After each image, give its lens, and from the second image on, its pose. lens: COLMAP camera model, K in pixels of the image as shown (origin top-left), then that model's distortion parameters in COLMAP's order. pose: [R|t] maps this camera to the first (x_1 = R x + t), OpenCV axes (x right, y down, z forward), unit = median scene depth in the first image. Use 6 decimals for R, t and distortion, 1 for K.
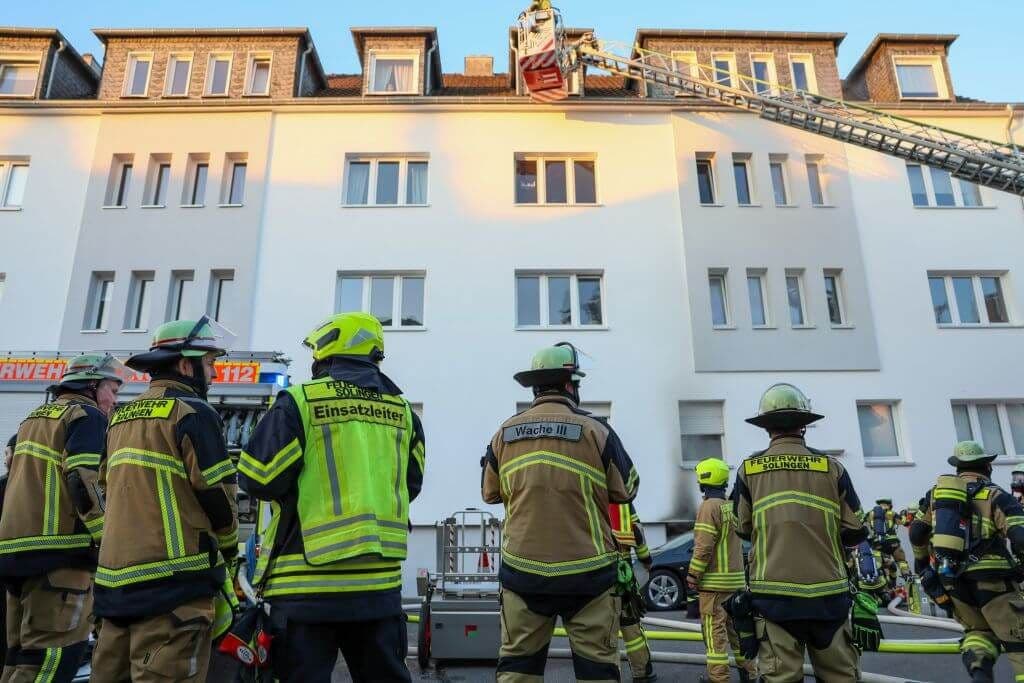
lens RADIAL K [[699.3, 0, 519.8], [0, 699.3, 334.9], [0, 0, 1]] dist [-0.095713, 0.042626]
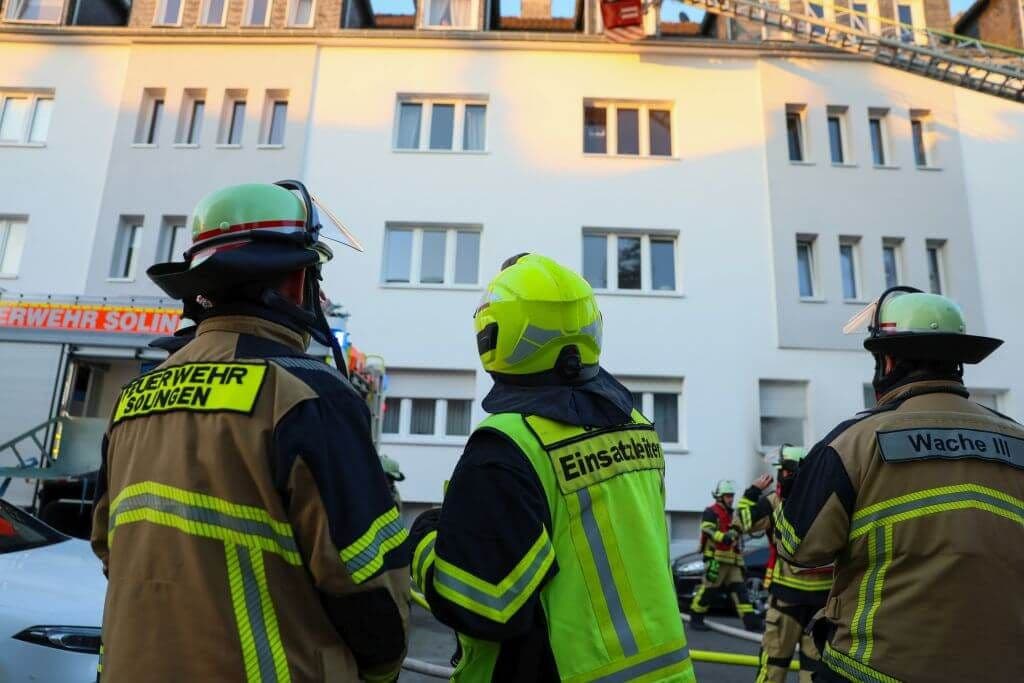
lens RADIAL K [[699.3, 0, 513.2], [0, 699.3, 347.3], [0, 0, 1]] dist [-0.095713, 0.042626]
pose [[0.998383, 0.038538, -0.041793, -0.050634], [-0.035852, 0.997355, 0.063226, 0.007806], [0.044119, -0.061625, 0.997124, 0.088326]]
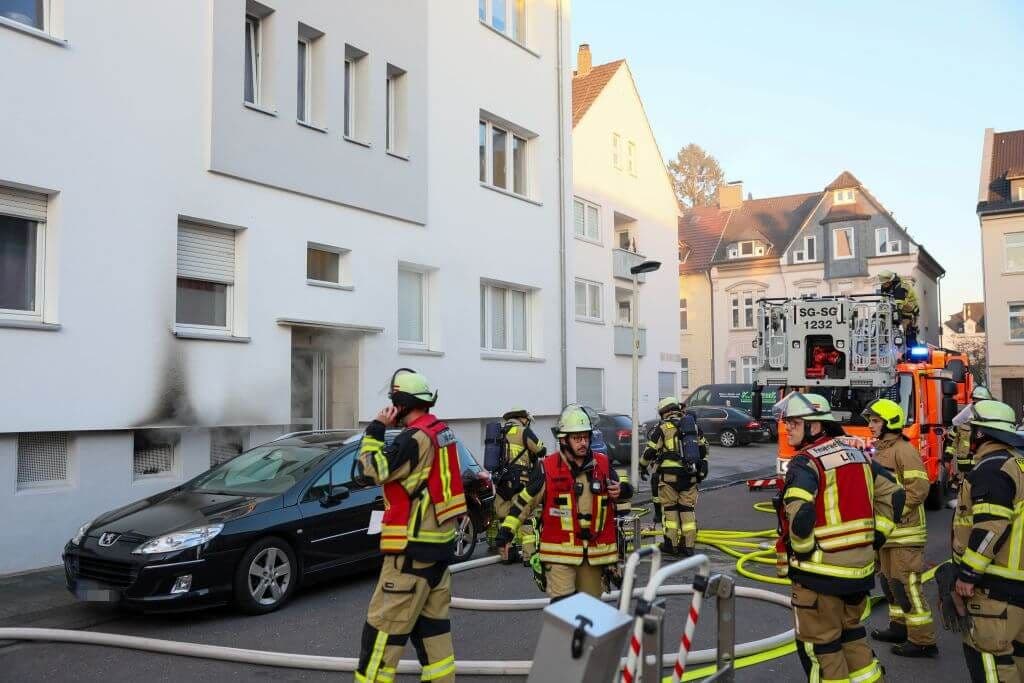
lens RADIAL K [[851.8, 0, 492.5], [0, 851.8, 354.4], [0, 0, 1]] dist [-0.011414, 0.011407]
pose [[0.596451, 0.047832, 0.801223, -0.152476], [-0.233522, 0.965382, 0.116208, 0.059798], [-0.767928, -0.256416, 0.586973, 0.353078]]
